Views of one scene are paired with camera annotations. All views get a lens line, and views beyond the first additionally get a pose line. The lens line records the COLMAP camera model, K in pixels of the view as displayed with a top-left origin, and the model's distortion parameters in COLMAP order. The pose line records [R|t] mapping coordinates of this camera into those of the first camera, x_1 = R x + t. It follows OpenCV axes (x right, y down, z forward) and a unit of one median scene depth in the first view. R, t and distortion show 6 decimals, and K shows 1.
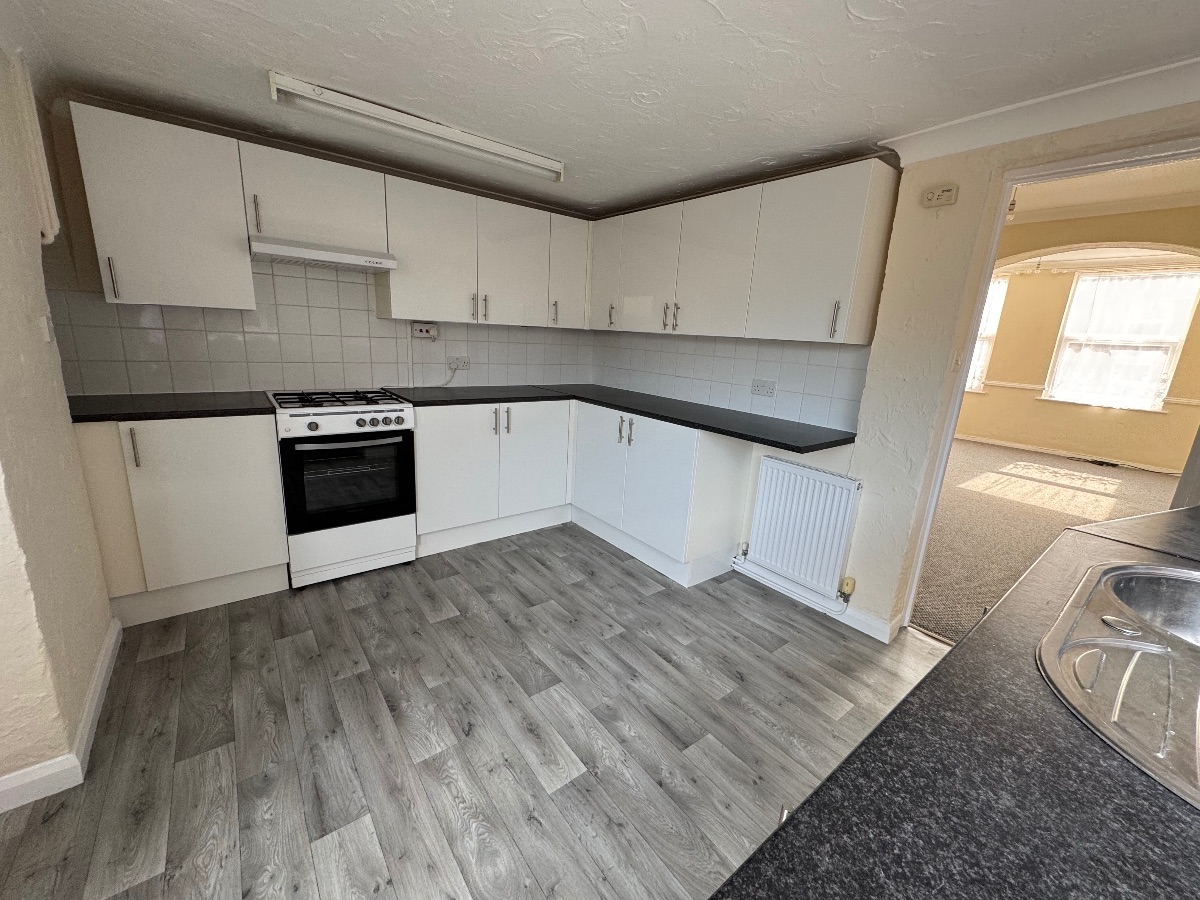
lens RADIAL K [[478.0, 0, 598.7], [0, 478.0, 449.5], [0, 0, 1]] dist [0.001456, -0.001016]
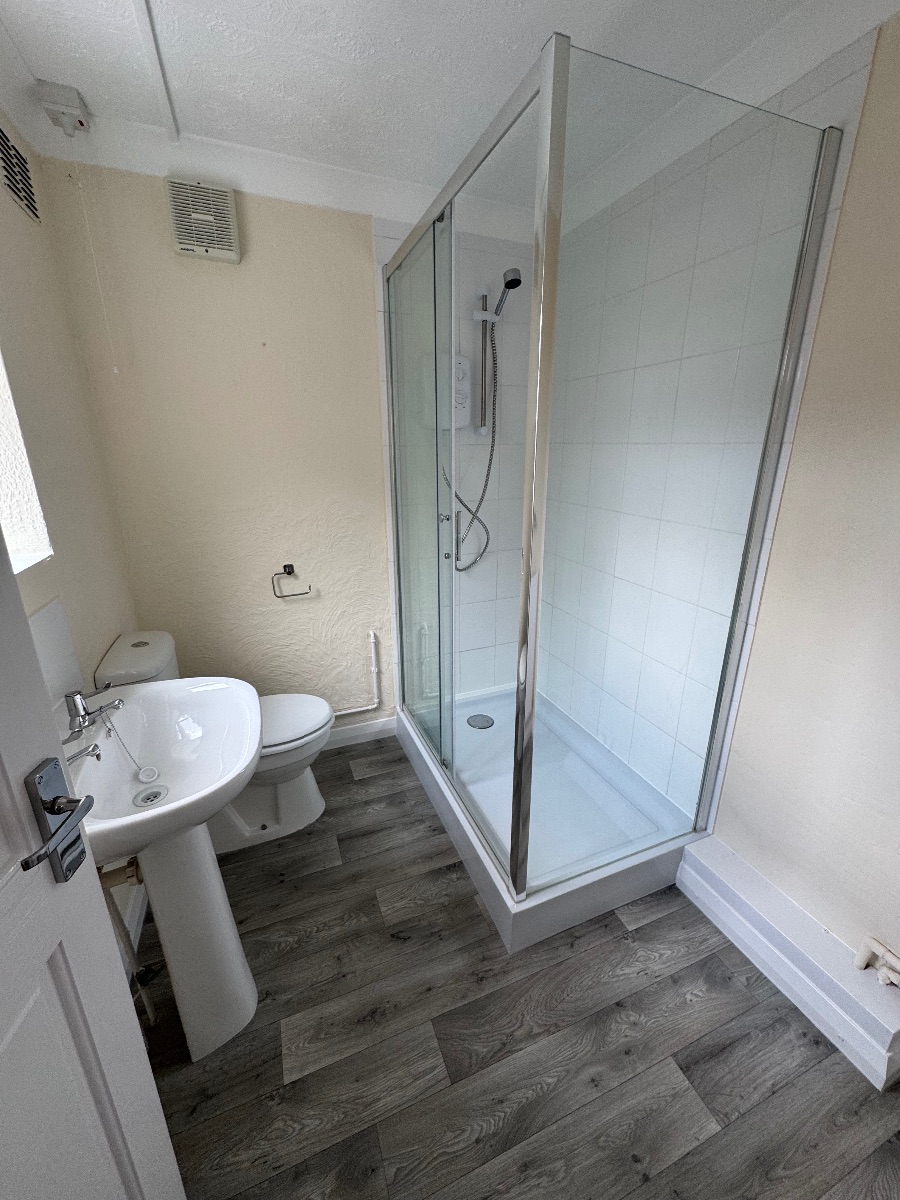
lens RADIAL K [[478.0, 0, 450.6], [0, 478.0, 602.6], [0, 0, 1]] dist [0.001456, -0.001016]
pose [[-0.274966, 0.214864, -0.937138, 0.282872], [-0.270979, 0.917876, 0.289956, -0.189829], [0.922477, 0.333673, -0.194160, 0.737392]]
